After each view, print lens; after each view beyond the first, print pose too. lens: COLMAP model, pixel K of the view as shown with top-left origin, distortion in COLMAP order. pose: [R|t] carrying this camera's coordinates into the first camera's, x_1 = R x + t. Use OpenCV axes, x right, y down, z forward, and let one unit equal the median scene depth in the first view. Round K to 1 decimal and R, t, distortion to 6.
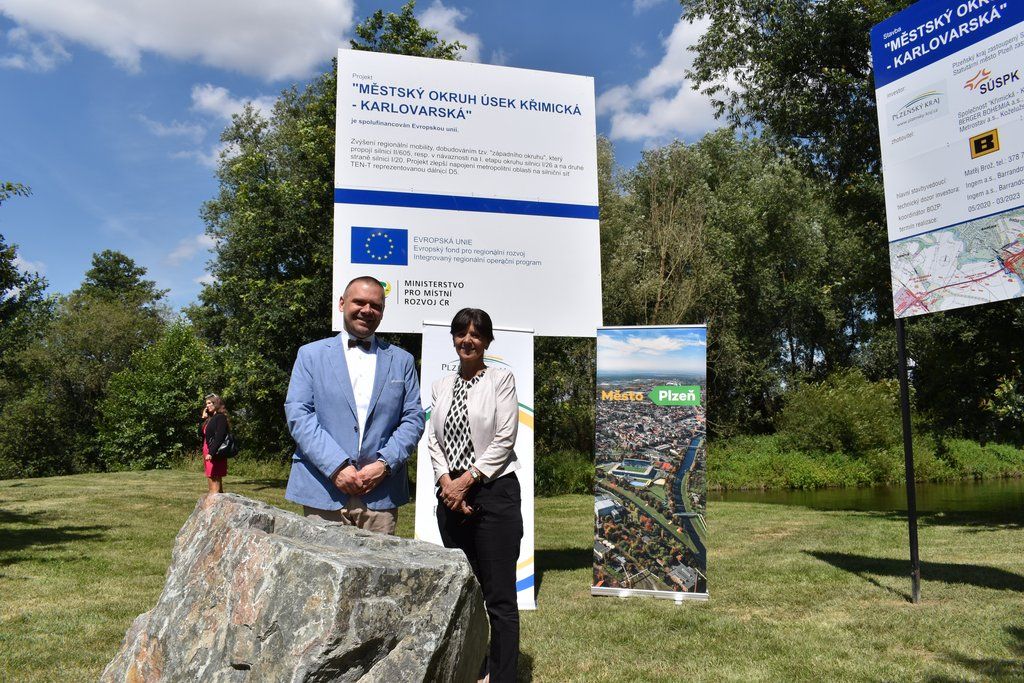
lens RADIAL K [[801.4, 0, 516.6], [0, 801.4, 345.7], [0, 0, 1]] dist [-0.096988, 0.018303]
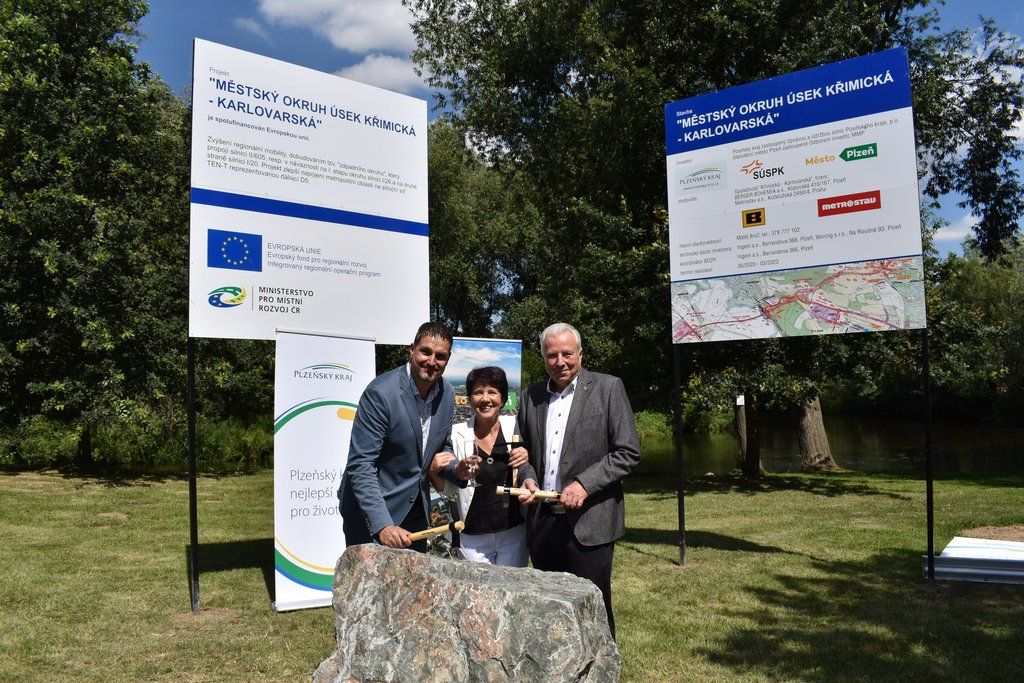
lens RADIAL K [[801.4, 0, 516.6], [0, 801.4, 345.7], [0, 0, 1]] dist [-0.096988, 0.018303]
pose [[0.894287, 0.027723, 0.446634, -0.296523], [-0.050162, 0.997999, 0.038490, -0.063110], [-0.444673, -0.056826, 0.893888, -0.036451]]
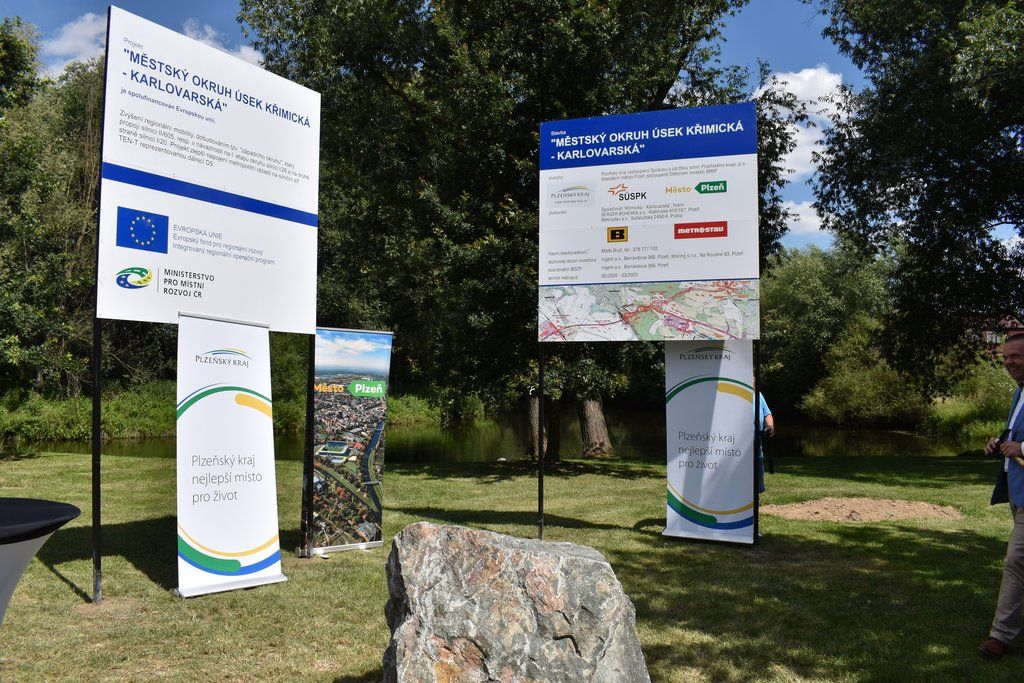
lens RADIAL K [[803.8, 0, 517.0], [0, 803.8, 344.4], [0, 0, 1]] dist [-0.092913, 0.014946]
pose [[0.717607, 0.052417, 0.694473, -0.502585], [-0.104121, 0.994031, 0.032563, -0.067004], [-0.688621, -0.095677, 0.718782, -0.002757]]
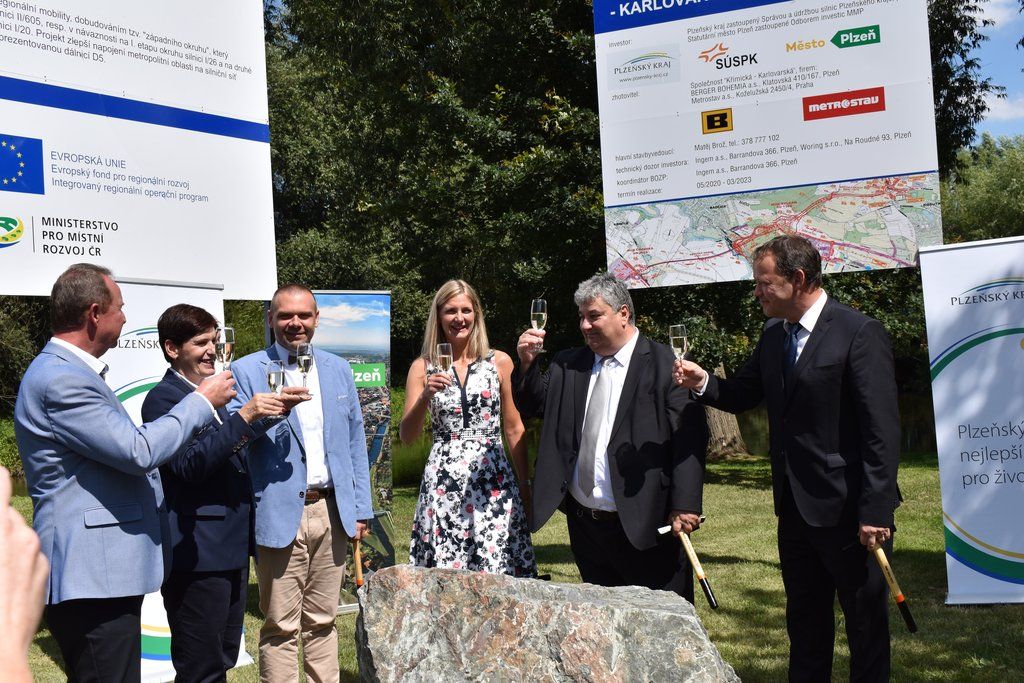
lens RADIAL K [[1146.0, 0, 516.2], [0, 1146.0, 346.2], [0, 0, 1]] dist [-0.065312, 0.014000]
pose [[0.773061, -0.015438, 0.634144, -0.440617], [-0.036545, 0.996959, 0.068821, -0.054225], [-0.633278, -0.076378, 0.770146, 0.010213]]
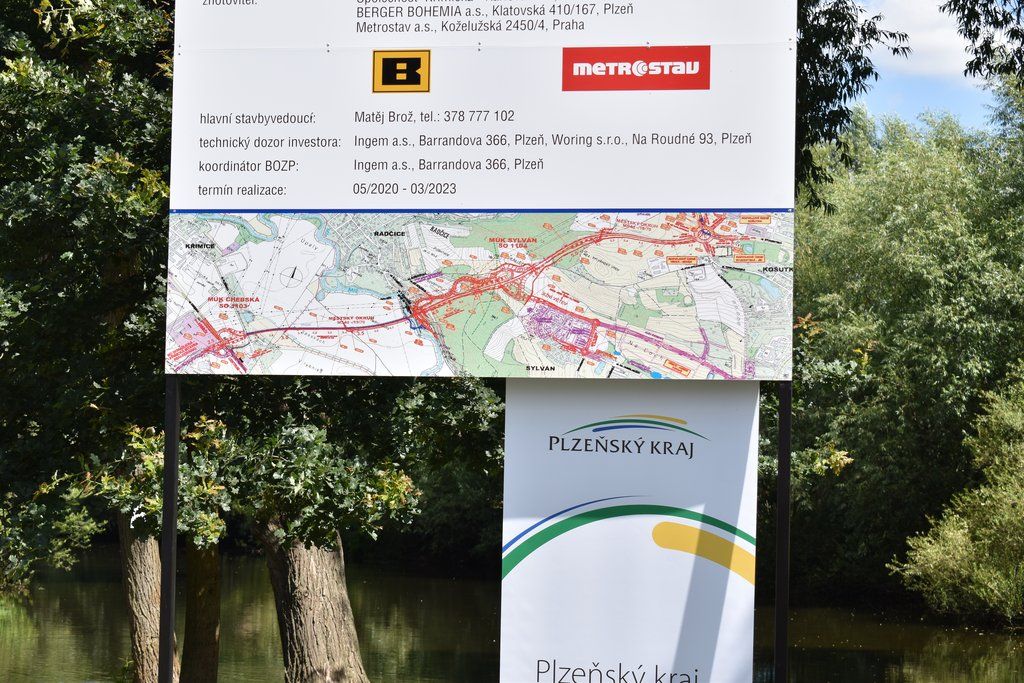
lens RADIAL K [[2344.9, 0, 512.0], [0, 2344.9, 341.5], [0, 0, 1]] dist [0.096119, -0.474025]
pose [[0.583335, 0.079161, 0.808365, -0.517857], [-0.128222, 0.991735, -0.004590, -0.069201], [-0.802047, -0.100972, 0.588664, -0.011577]]
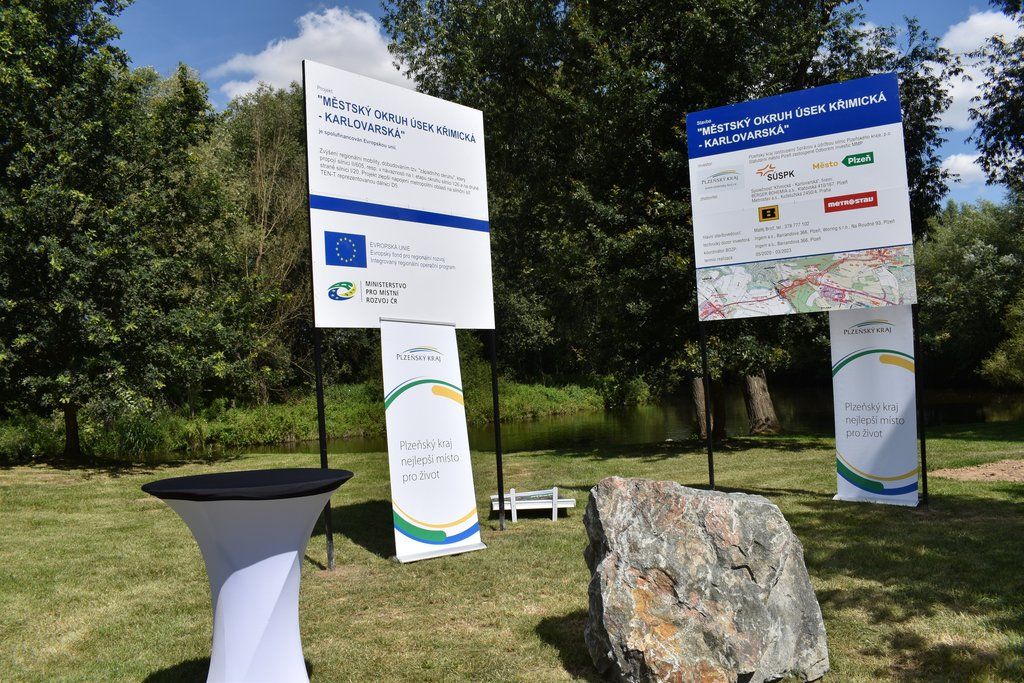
lens RADIAL K [[803.8, 0, 517.0], [0, 803.8, 344.4], [0, 0, 1]] dist [-0.092913, 0.014946]
pose [[0.840017, -0.009666, 0.542475, -0.583182], [-0.026508, 0.997916, 0.058829, -0.065412], [-0.541913, -0.063797, 0.838010, -0.075252]]
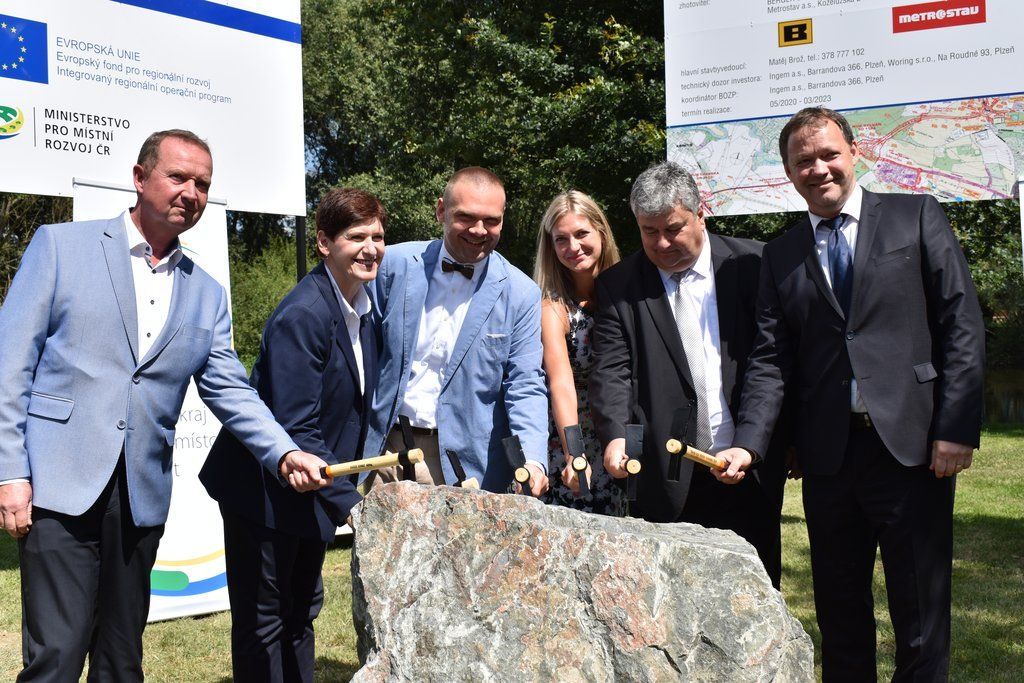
lens RADIAL K [[1170.0, 0, 517.3], [0, 1170.0, 349.8], [0, 0, 1]] dist [-0.063499, 0.007130]
pose [[0.801828, -0.012046, 0.597434, -0.383174], [-0.065204, 0.992063, 0.107515, -0.017682], [-0.593987, -0.125164, 0.794678, 0.064695]]
